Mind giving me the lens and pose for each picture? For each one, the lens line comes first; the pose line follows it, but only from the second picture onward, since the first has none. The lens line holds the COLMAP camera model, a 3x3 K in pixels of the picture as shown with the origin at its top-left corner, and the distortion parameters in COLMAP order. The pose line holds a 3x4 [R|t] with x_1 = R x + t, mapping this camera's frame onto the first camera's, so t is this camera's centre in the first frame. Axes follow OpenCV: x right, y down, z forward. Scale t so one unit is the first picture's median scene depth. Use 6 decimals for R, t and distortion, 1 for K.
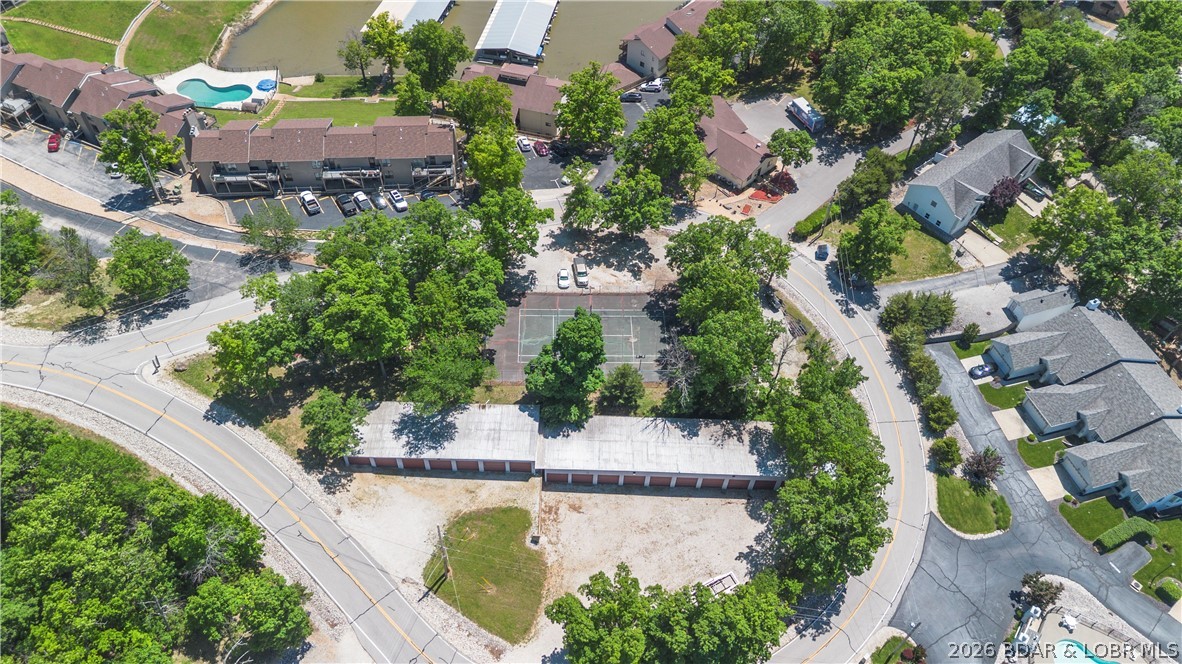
lens RADIAL K [[828.6, 0, 591.0], [0, 828.6, 332.0], [0, 0, 1]] dist [0.080073, -0.112239]
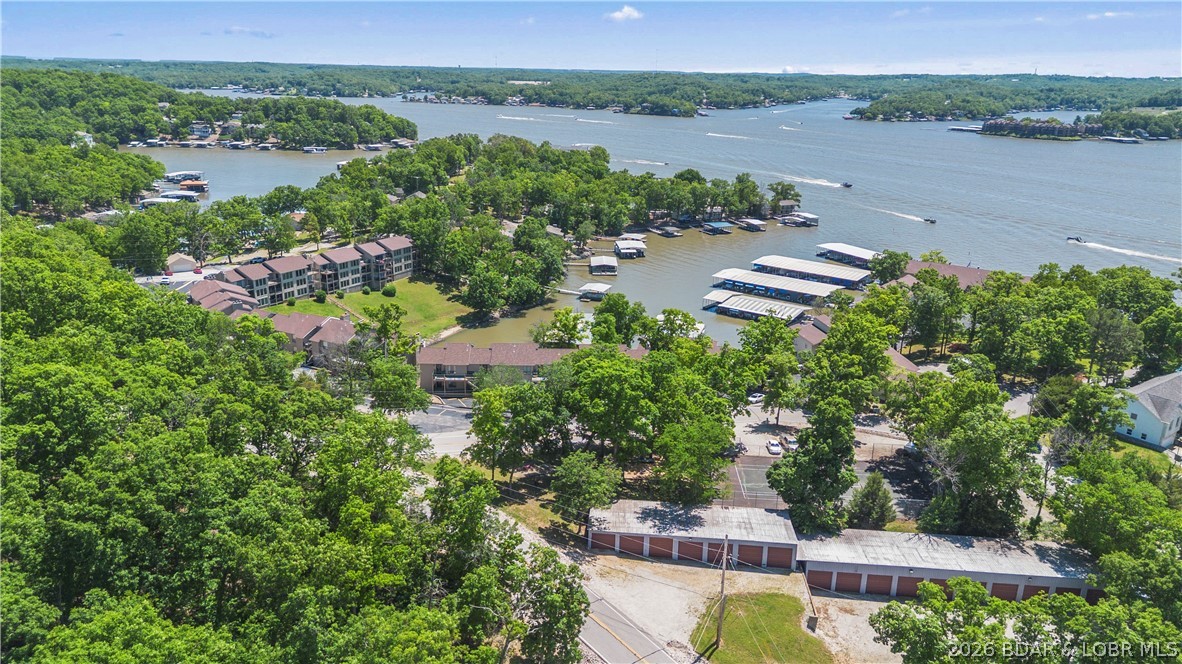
lens RADIAL K [[828.6, 0, 591.0], [0, 828.6, 332.0], [0, 0, 1]] dist [0.080073, -0.112239]
pose [[0.997358, -0.001889, -0.072625, -0.223970], [-0.038100, 0.837564, -0.545009, 0.462823], [0.061858, 0.546336, 0.835279, 0.104240]]
